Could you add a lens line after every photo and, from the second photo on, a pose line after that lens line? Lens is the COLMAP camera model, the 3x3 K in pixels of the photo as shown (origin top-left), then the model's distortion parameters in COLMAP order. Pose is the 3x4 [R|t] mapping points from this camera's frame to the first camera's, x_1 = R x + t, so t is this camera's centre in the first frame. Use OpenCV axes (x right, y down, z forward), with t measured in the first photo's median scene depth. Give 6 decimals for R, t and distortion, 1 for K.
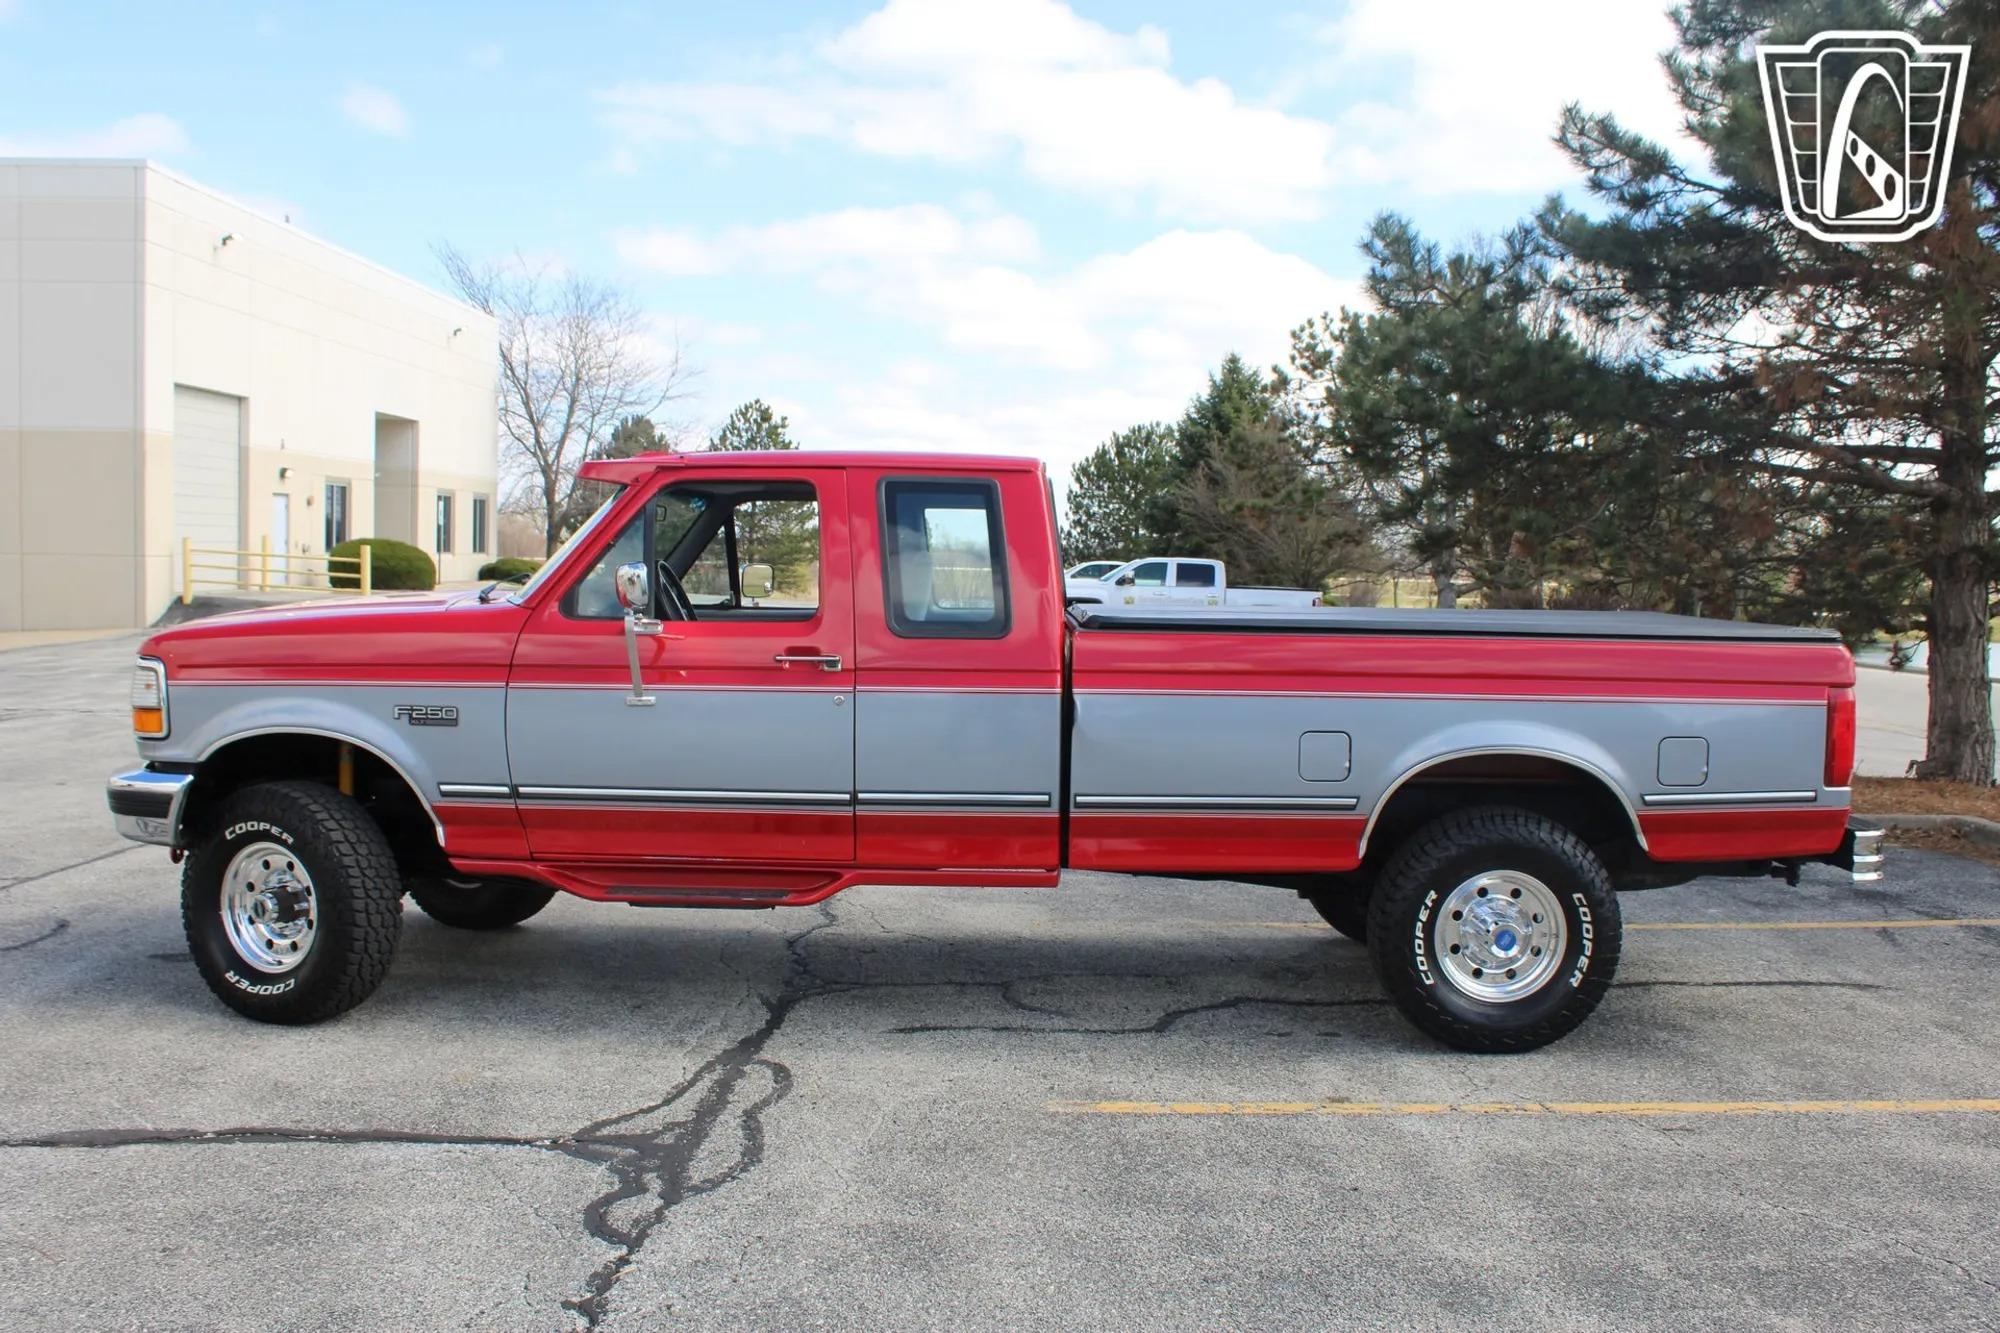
lens RADIAL K [[1786.0, 0, 1000.0], [0, 1786.0, 666.5], [0, 0, 1]] dist [-0.116055, 0.016287]
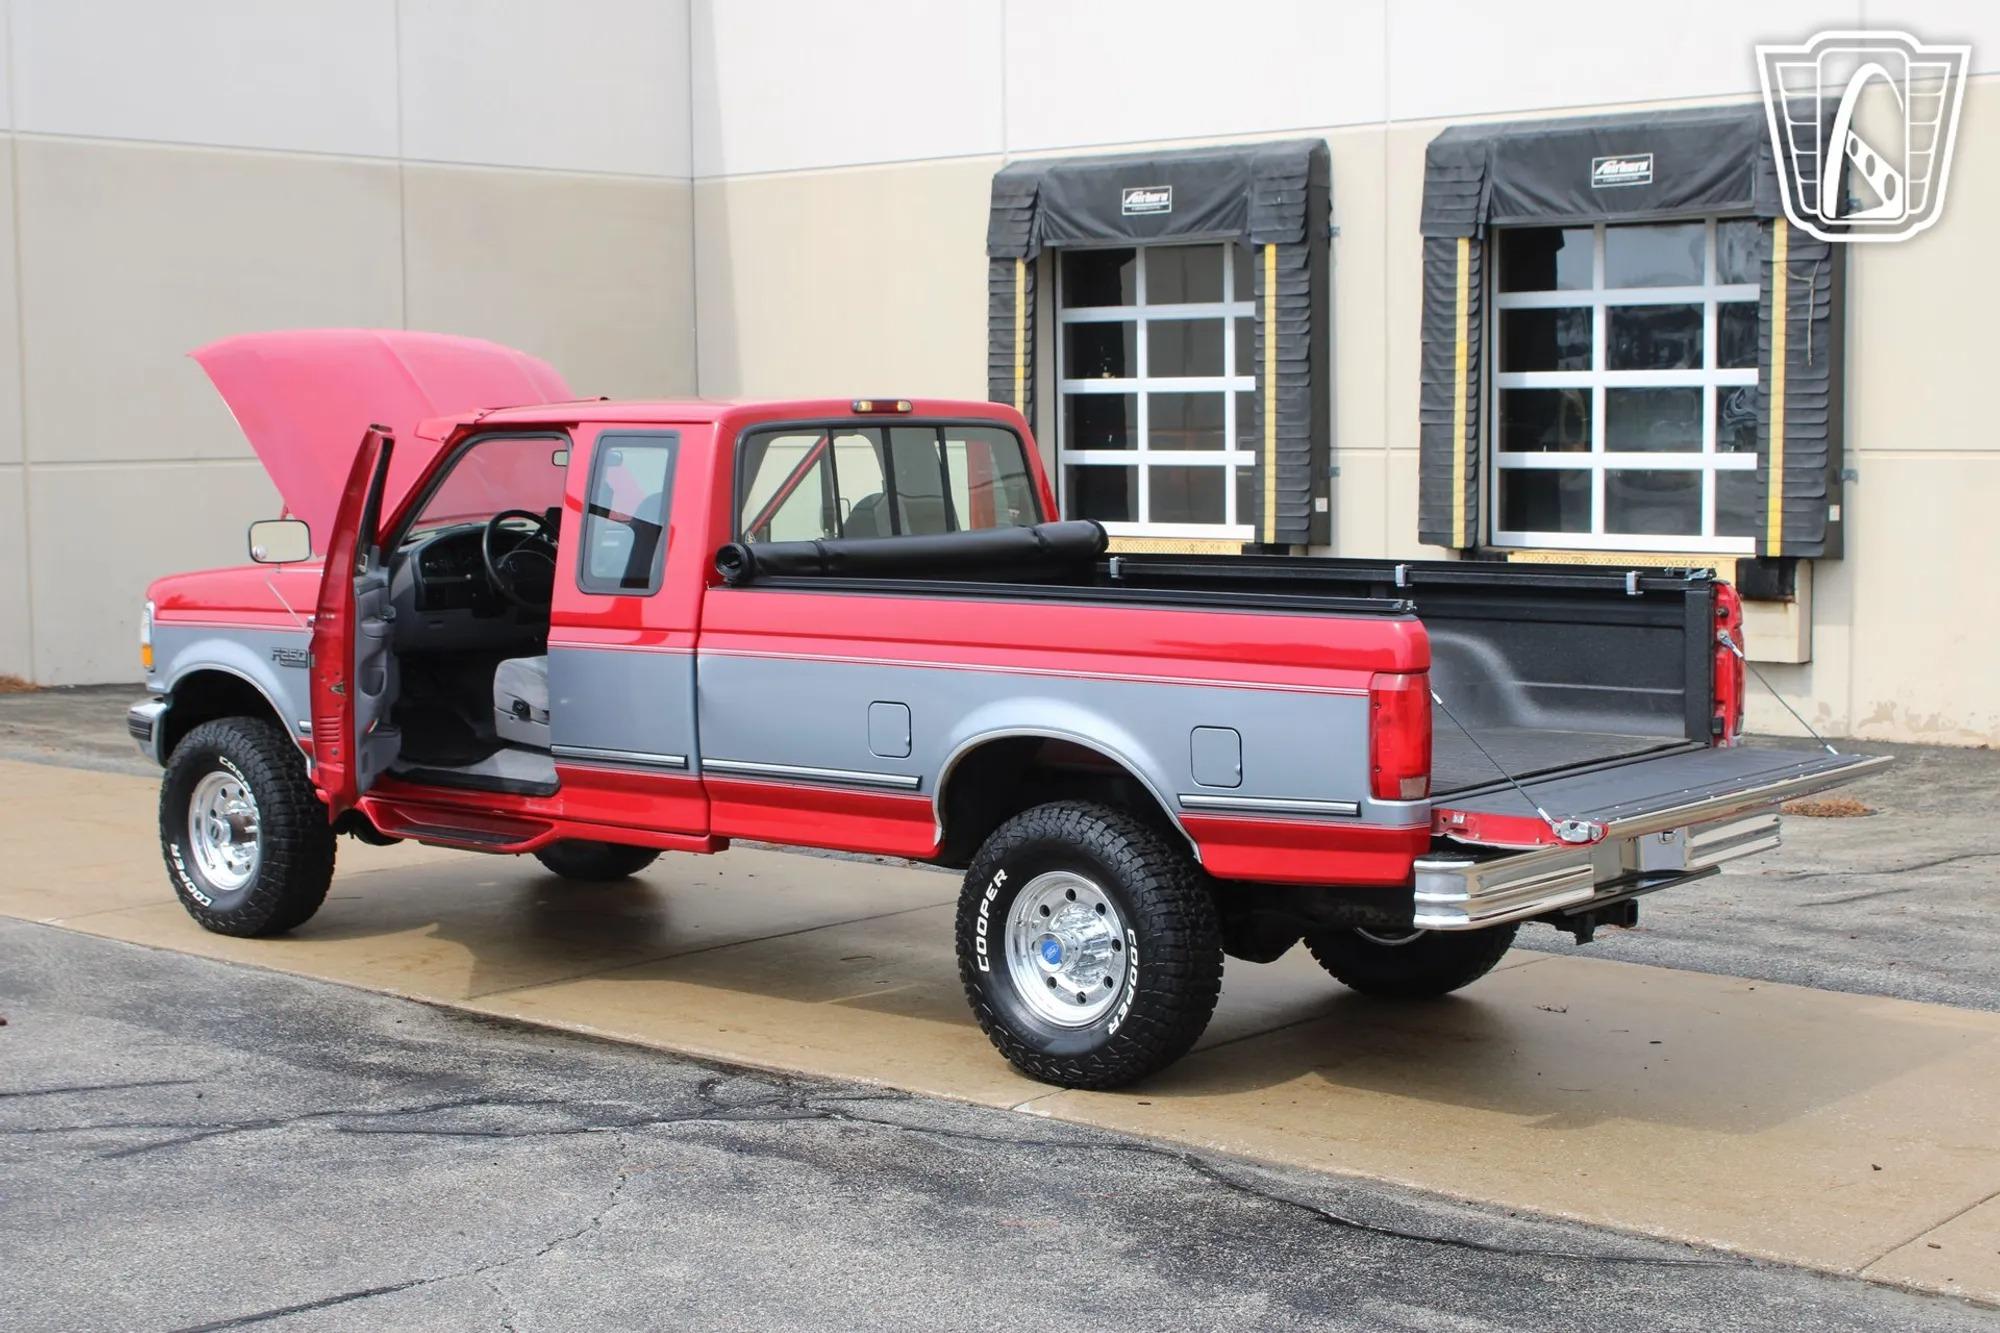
lens RADIAL K [[2955.5, 0, 1000.0], [0, 2955.5, 666.5], [0, 0, 1]] dist [-0.090390, 0.011396]
pose [[0.776401, 0.029401, -0.629553, 1.145133], [-0.017191, 0.999528, 0.025479, -0.020807], [0.630004, -0.008959, 0.776540, -0.137426]]
